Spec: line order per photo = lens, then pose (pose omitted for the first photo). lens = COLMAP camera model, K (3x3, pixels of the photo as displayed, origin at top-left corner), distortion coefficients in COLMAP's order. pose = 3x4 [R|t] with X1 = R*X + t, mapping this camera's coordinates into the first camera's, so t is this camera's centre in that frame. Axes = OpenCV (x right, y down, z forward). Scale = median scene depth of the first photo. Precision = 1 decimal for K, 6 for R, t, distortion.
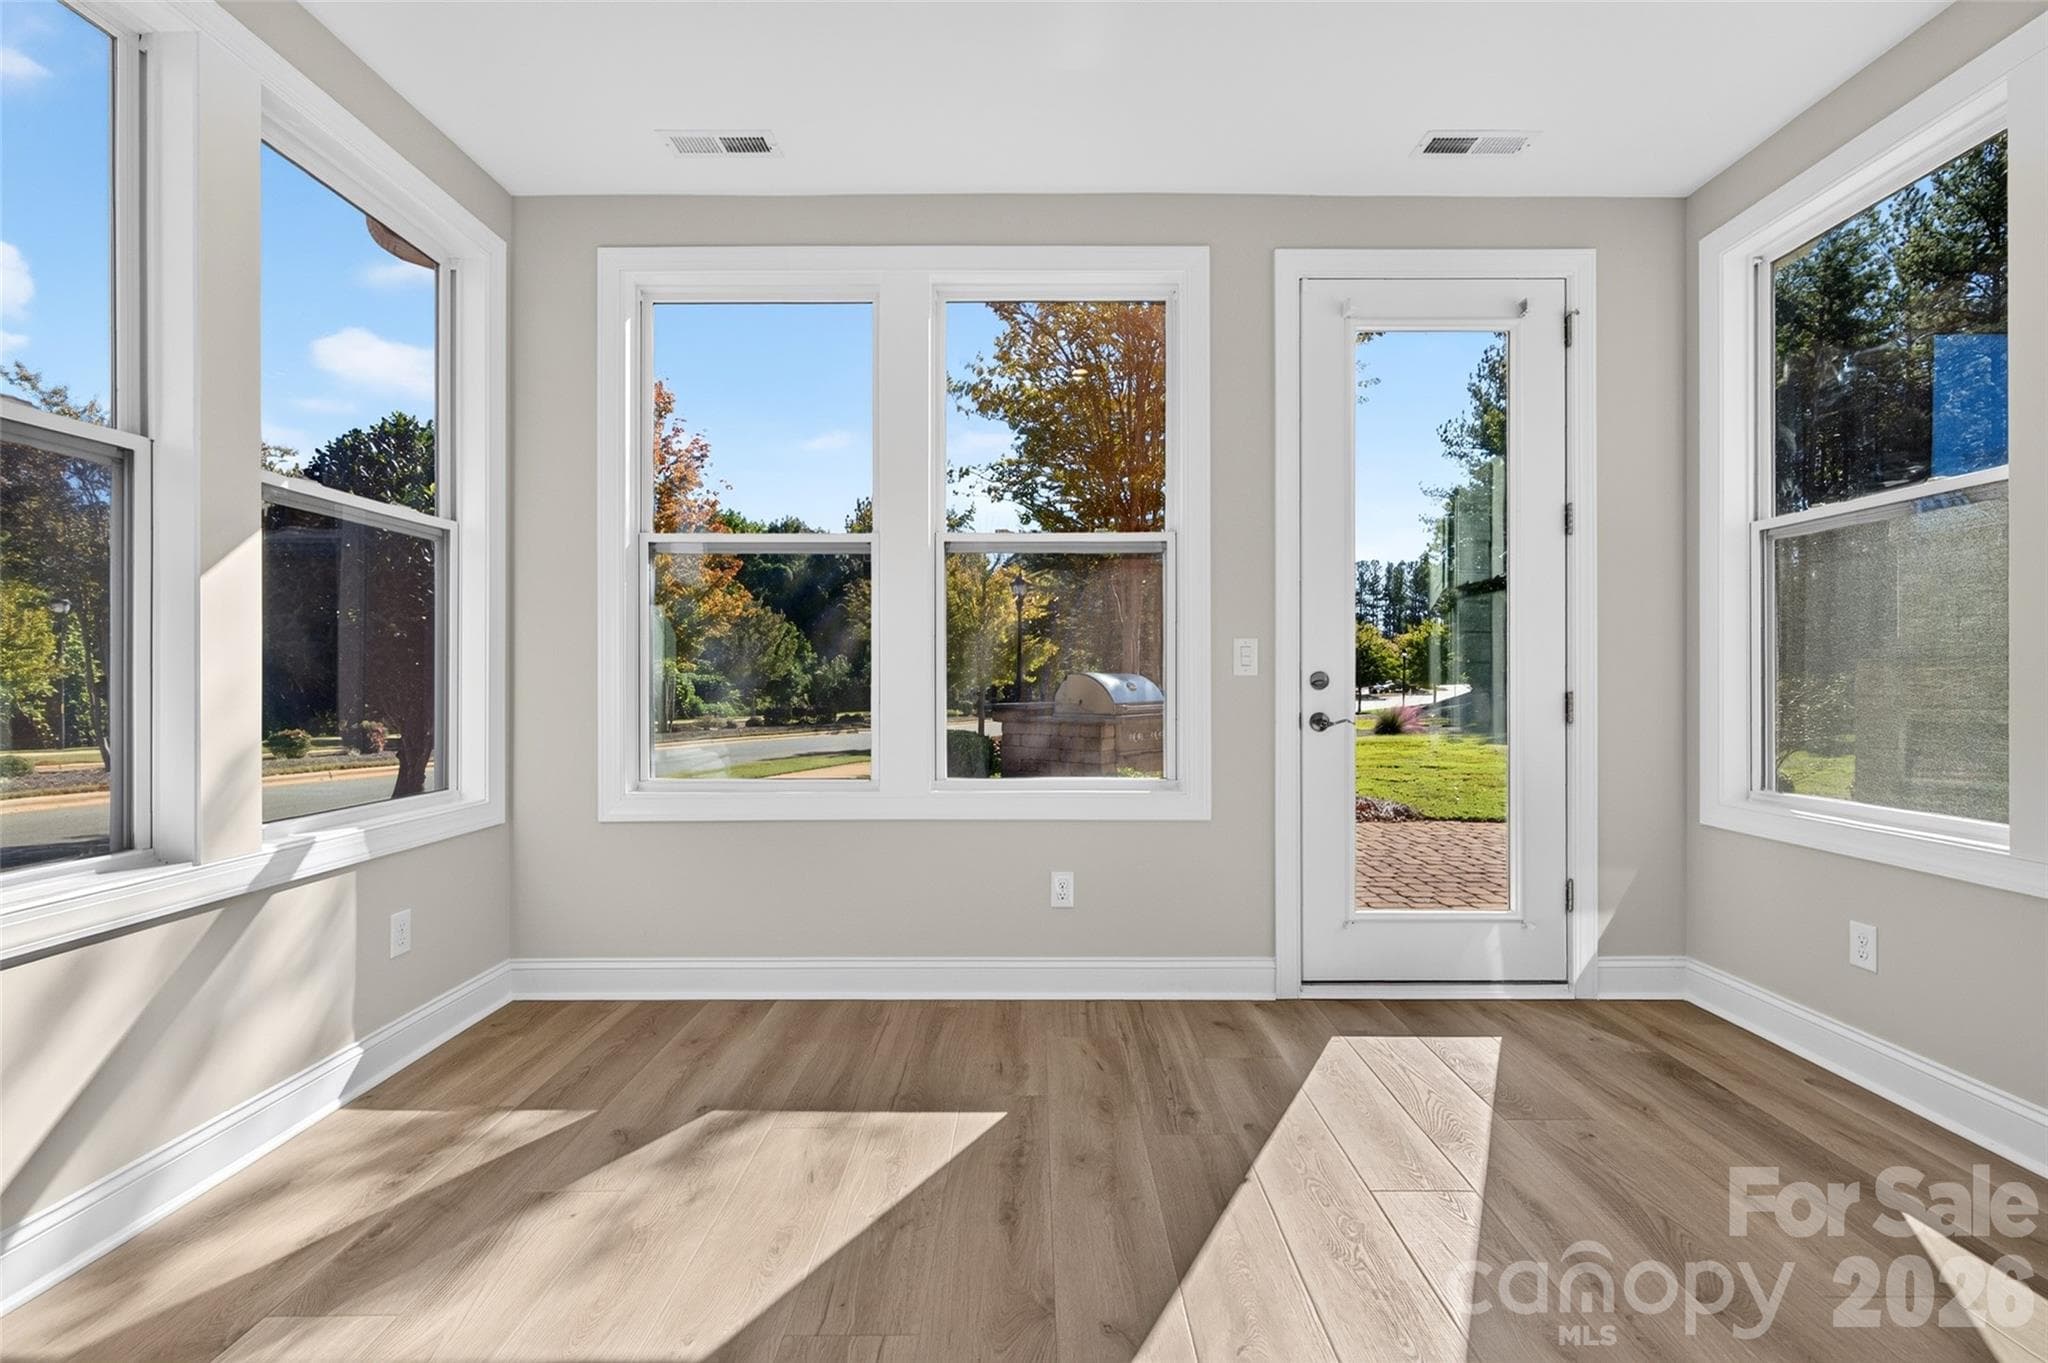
lens RADIAL K [[919.0, 0, 1018.8], [0, 919.0, 682.9], [0, 0, 1]] dist [-0.001054, -0.000095]
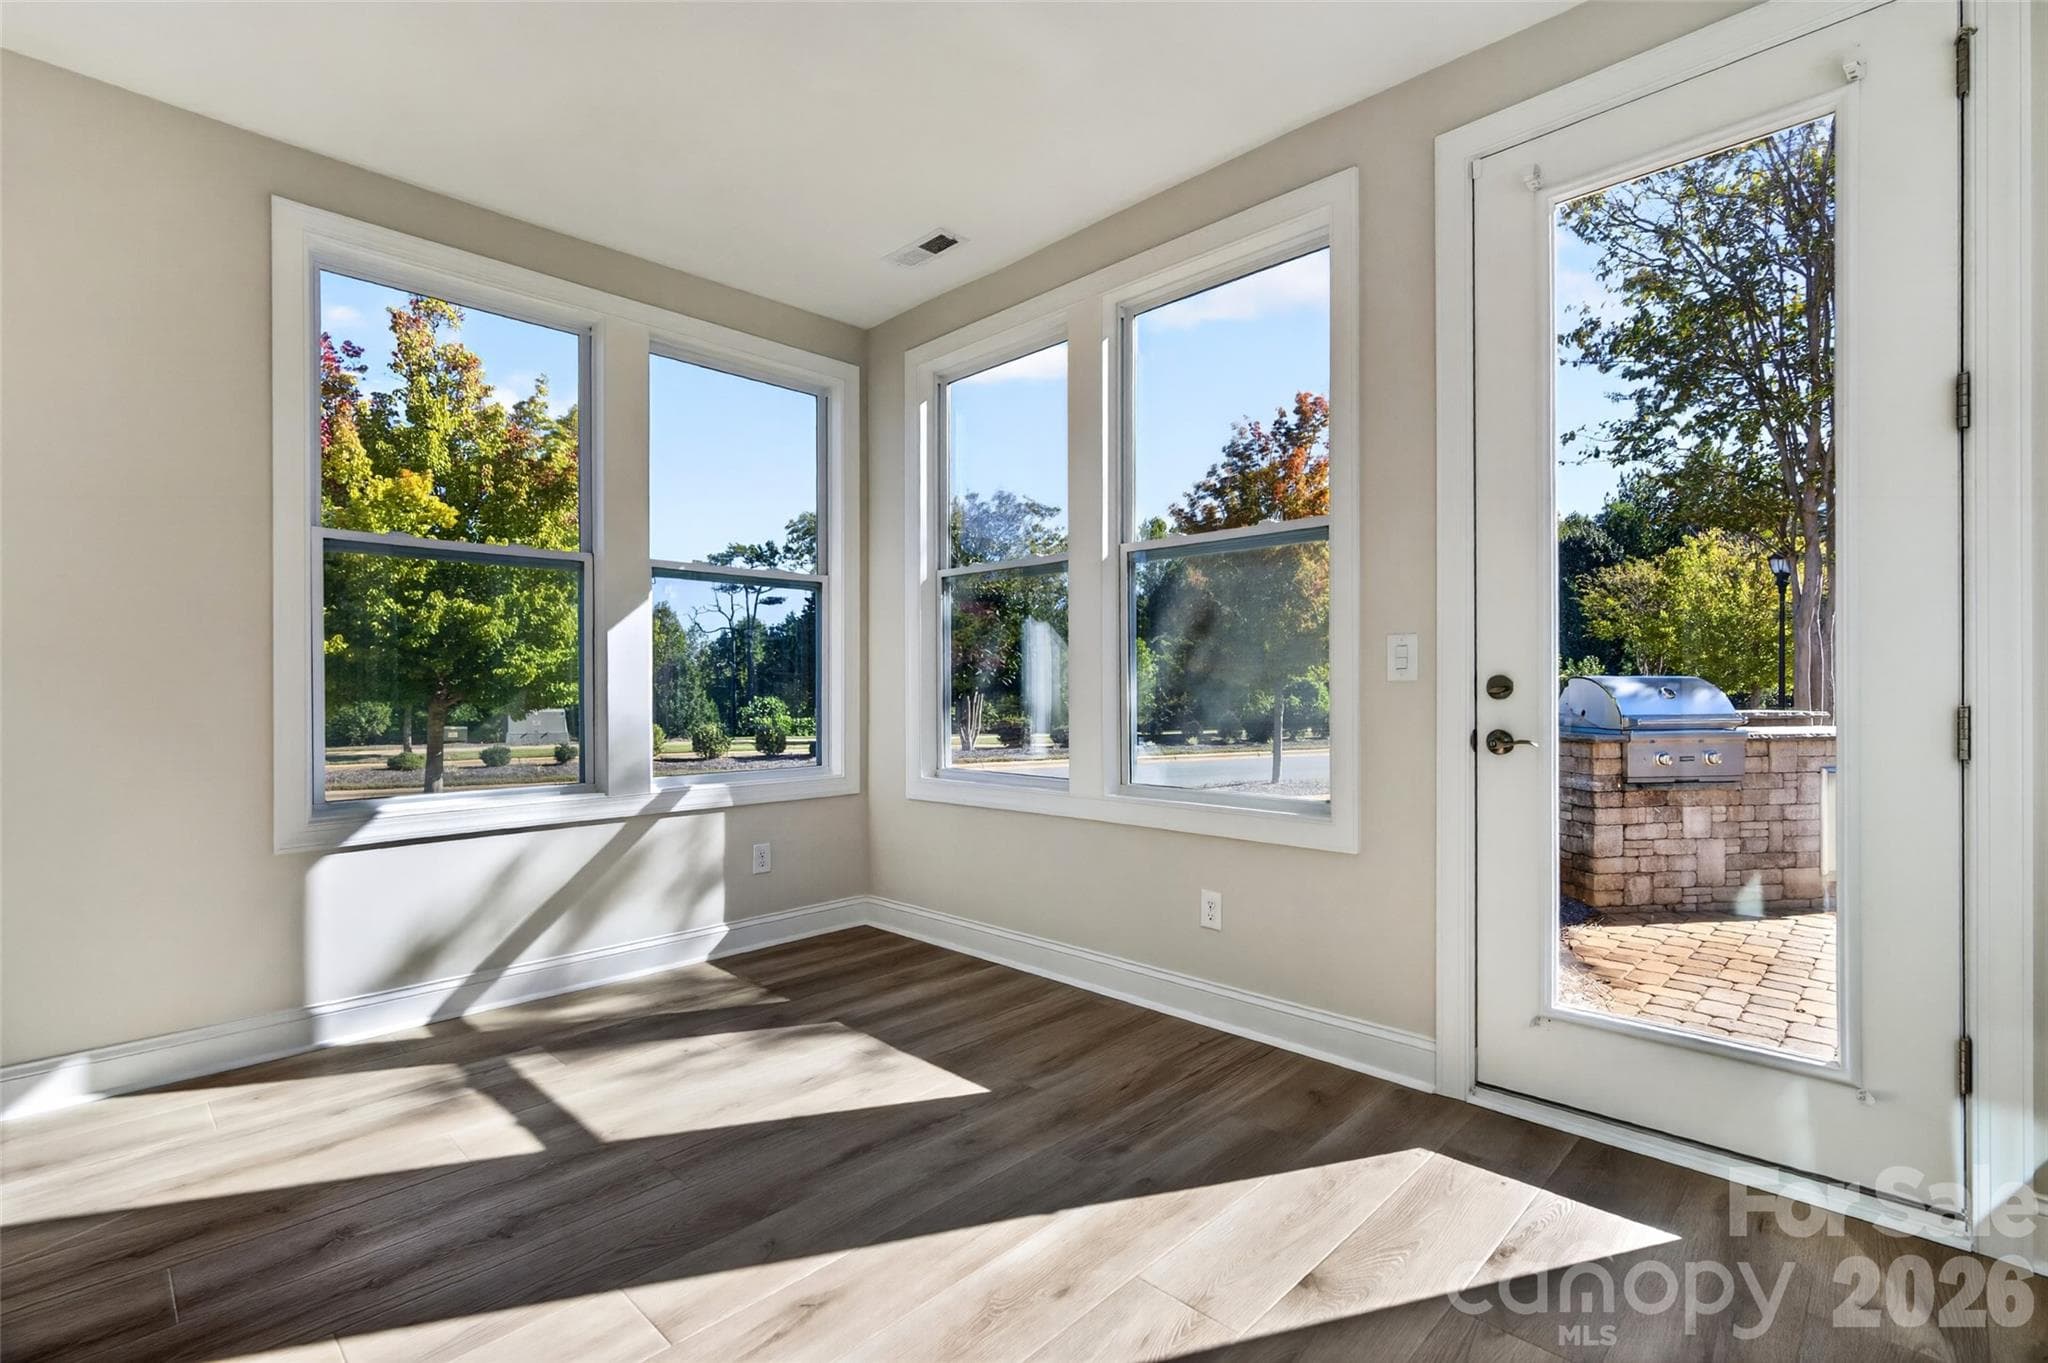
lens RADIAL K [[919.0, 0, 1018.8], [0, 919.0, 682.9], [0, 0, 1]] dist [-0.001054, -0.000095]
pose [[0.721922, -0.004545, -0.691959, 0.597363], [0.000340, 0.999981, -0.006213, -0.001179], [0.691974, 0.004251, 0.721910, 0.196573]]
